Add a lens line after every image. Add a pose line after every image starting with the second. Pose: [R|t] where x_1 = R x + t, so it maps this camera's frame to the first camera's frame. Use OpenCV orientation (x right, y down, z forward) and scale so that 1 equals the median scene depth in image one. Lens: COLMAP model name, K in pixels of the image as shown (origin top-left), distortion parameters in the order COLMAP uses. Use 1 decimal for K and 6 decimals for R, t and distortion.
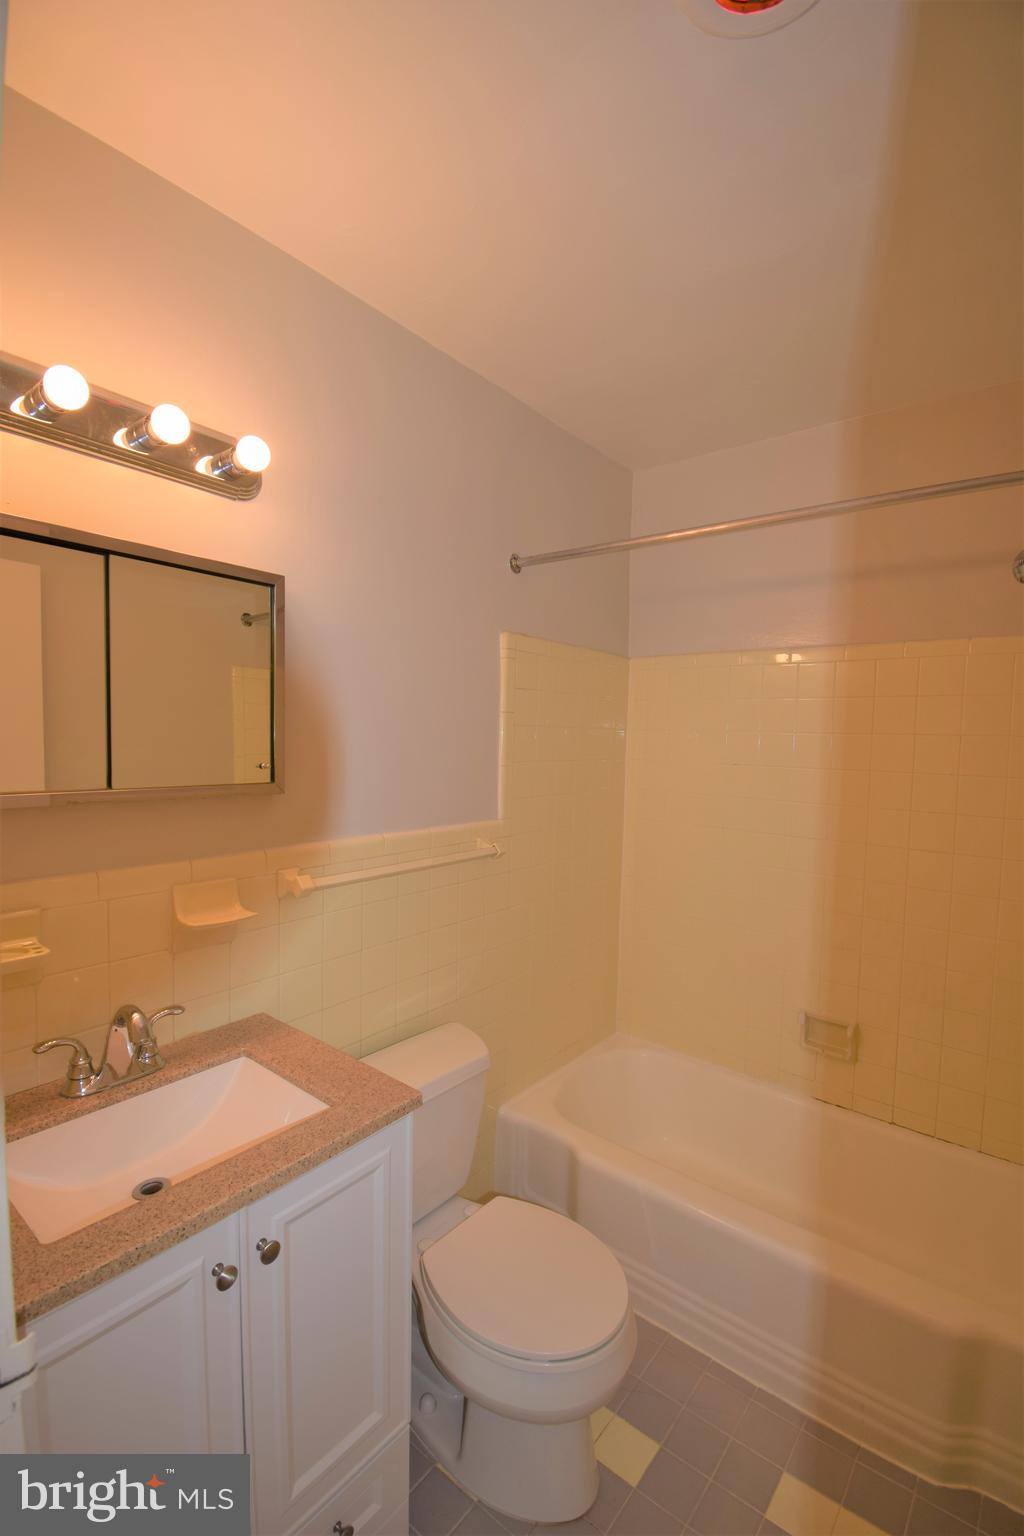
lens RADIAL K [[676.1, 0, 512.0], [0, 676.1, 768.0], [0, 0, 1]] dist [0.015342, -0.024168]
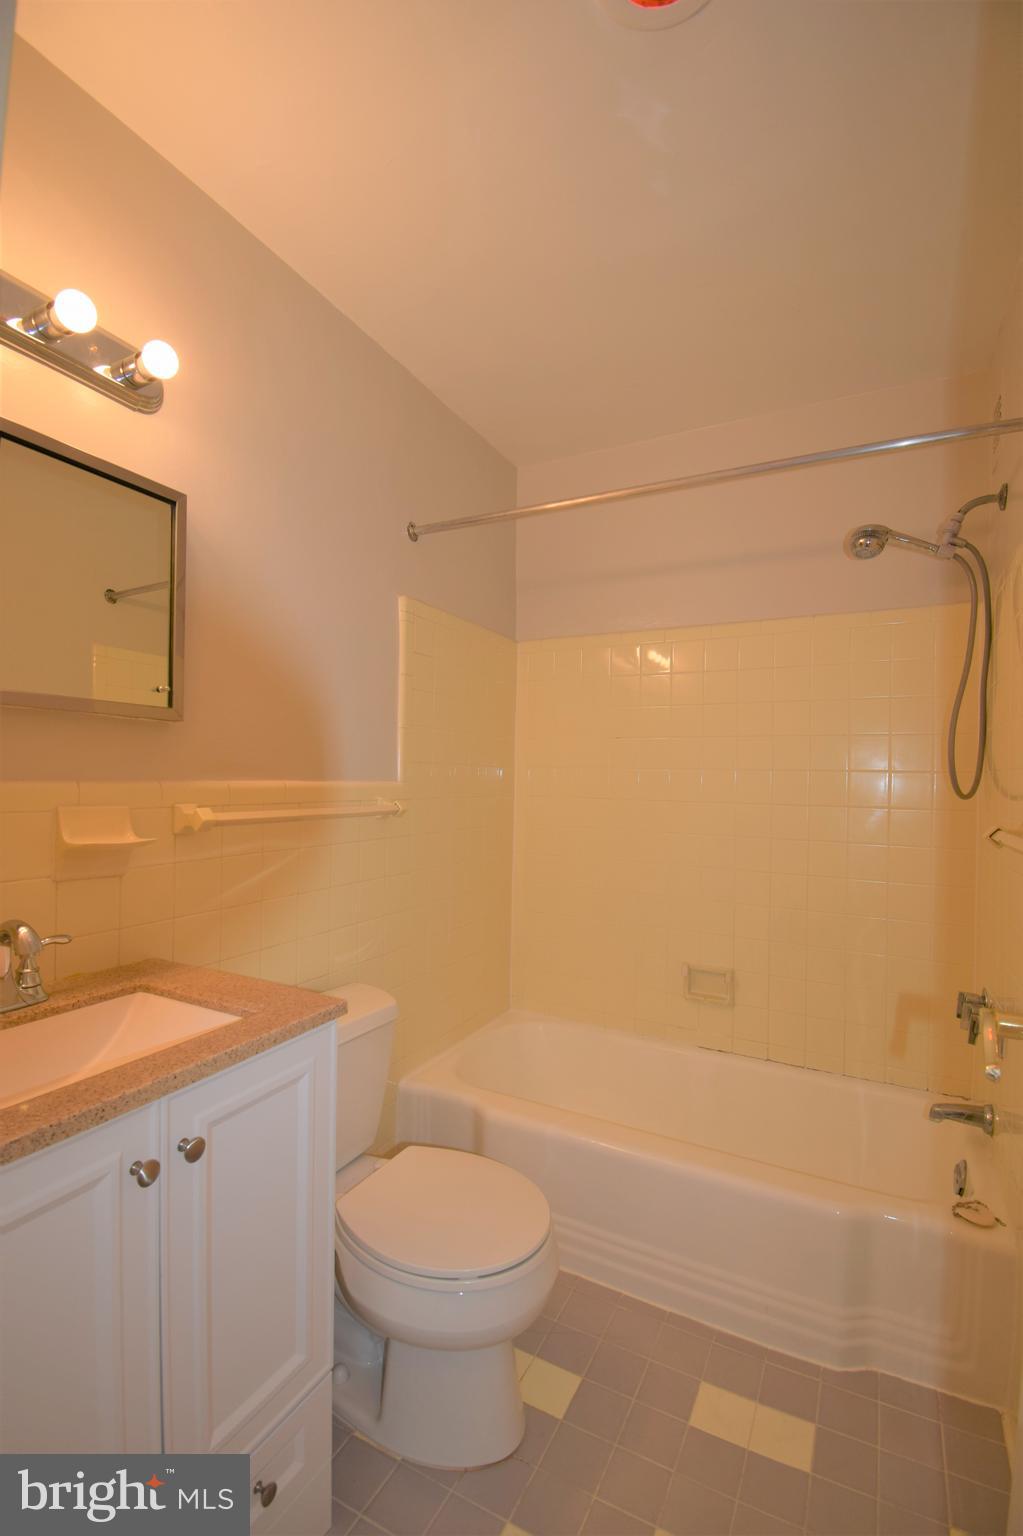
lens RADIAL K [[676.1, 0, 511.5], [0, 676.1, 768.0], [0, 0, 1]] dist [0.015342, -0.024168]
pose [[0.980767, -0.004252, 0.195134, -0.075722], [0.015405, 0.998330, -0.055677, 0.172807], [-0.194571, 0.057612, 0.979195, -0.012240]]
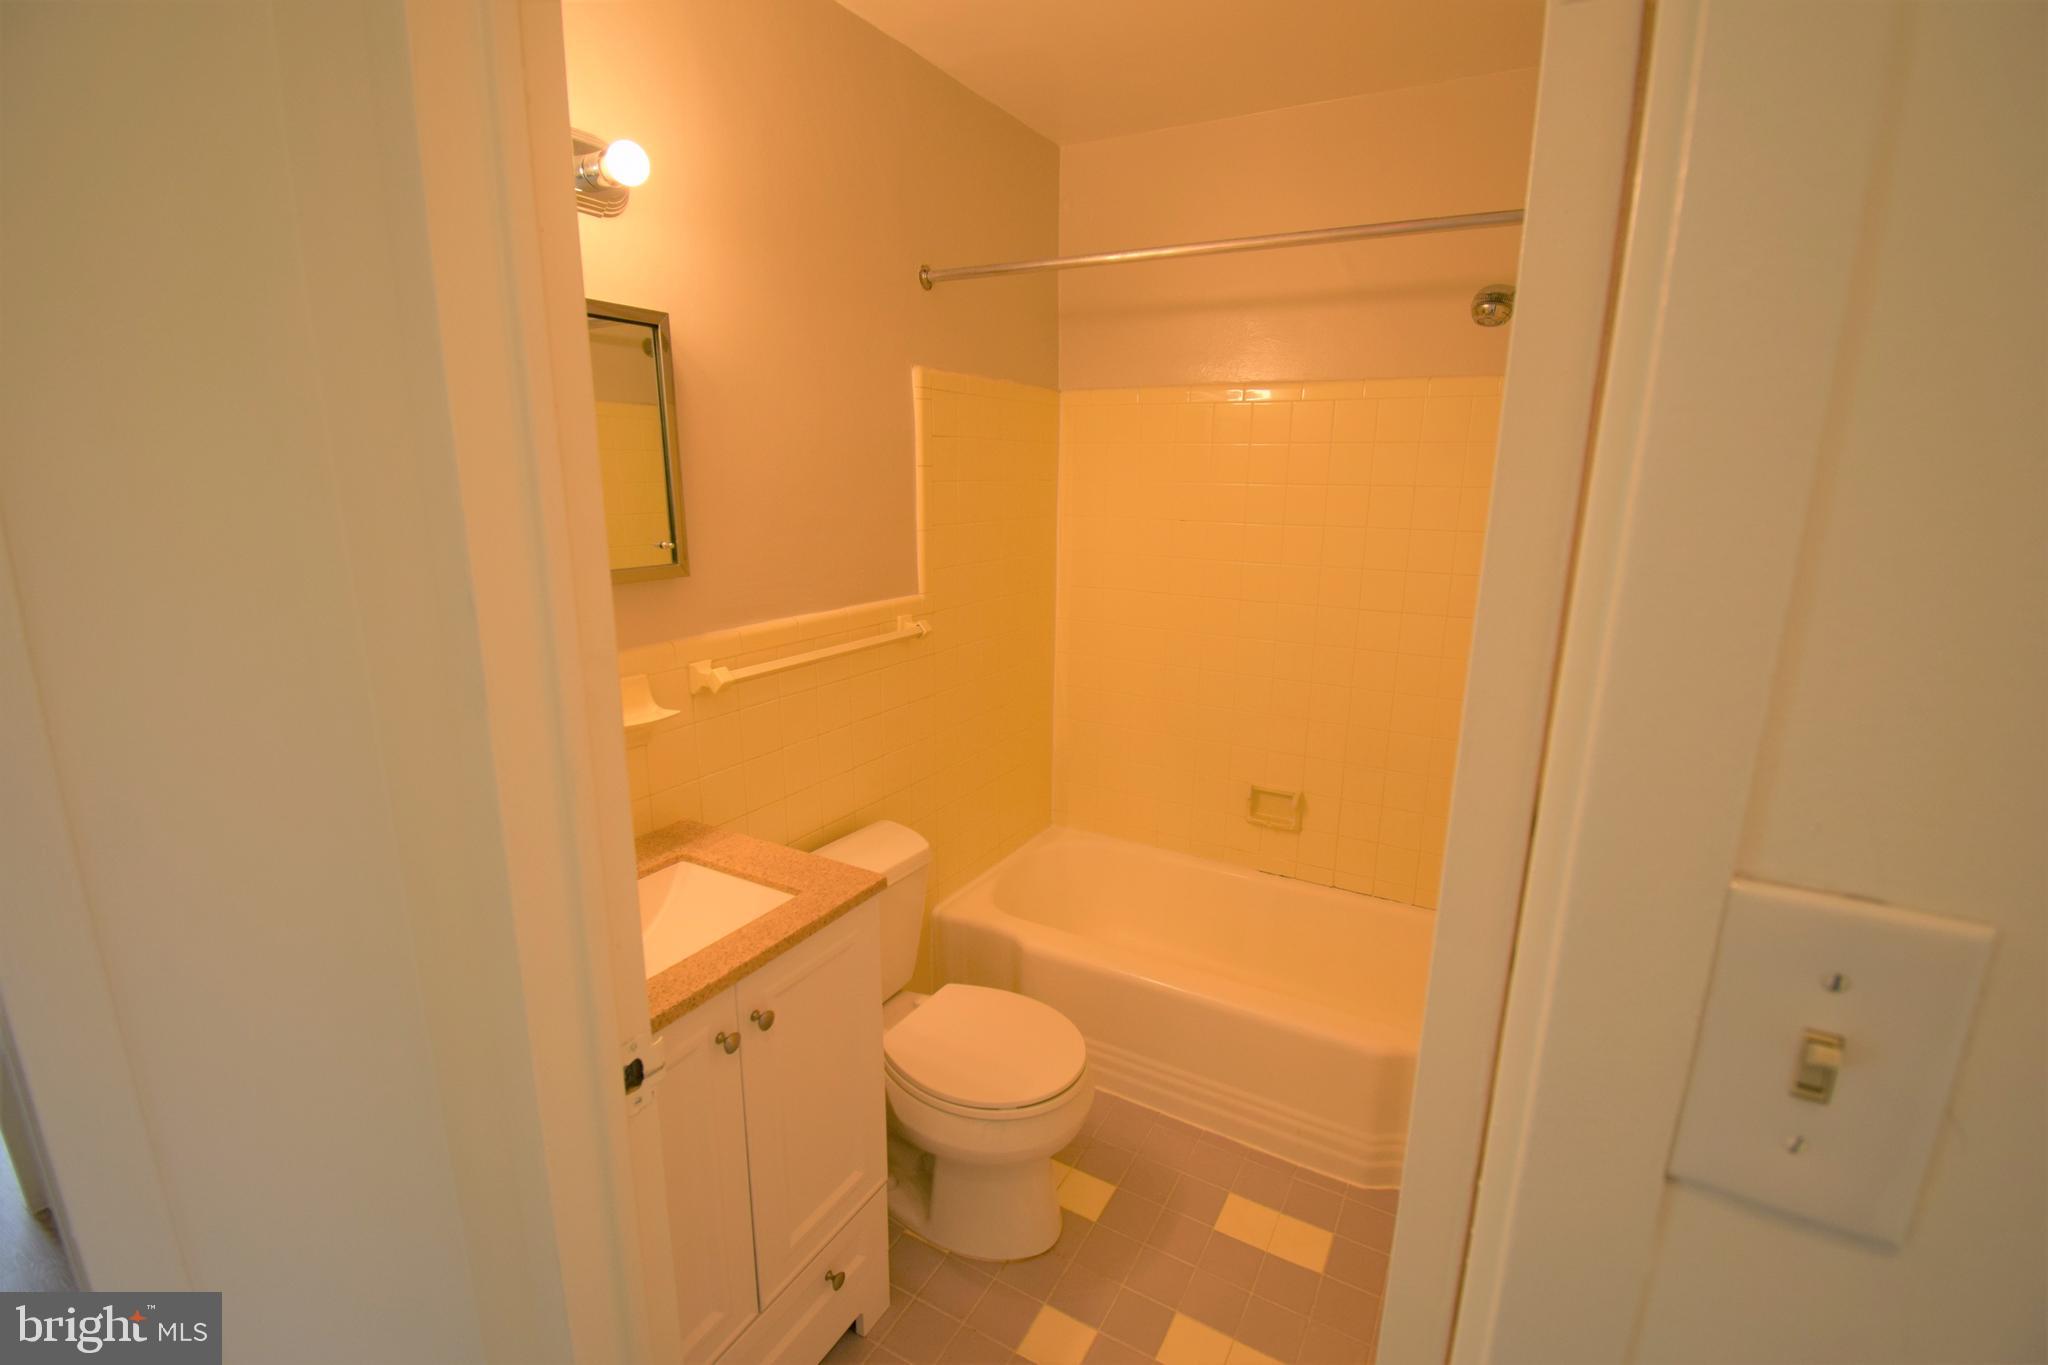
lens RADIAL K [[901.5, 0, 1034.8], [0, 901.5, 671.7], [0, 0, 1]] dist [0.015342, -0.024168]
pose [[0.985579, -0.049532, 0.161804, -0.099421], [0.020542, 0.984150, 0.176146, -0.038579], [-0.167965, -0.170282, 0.970975, -0.232784]]
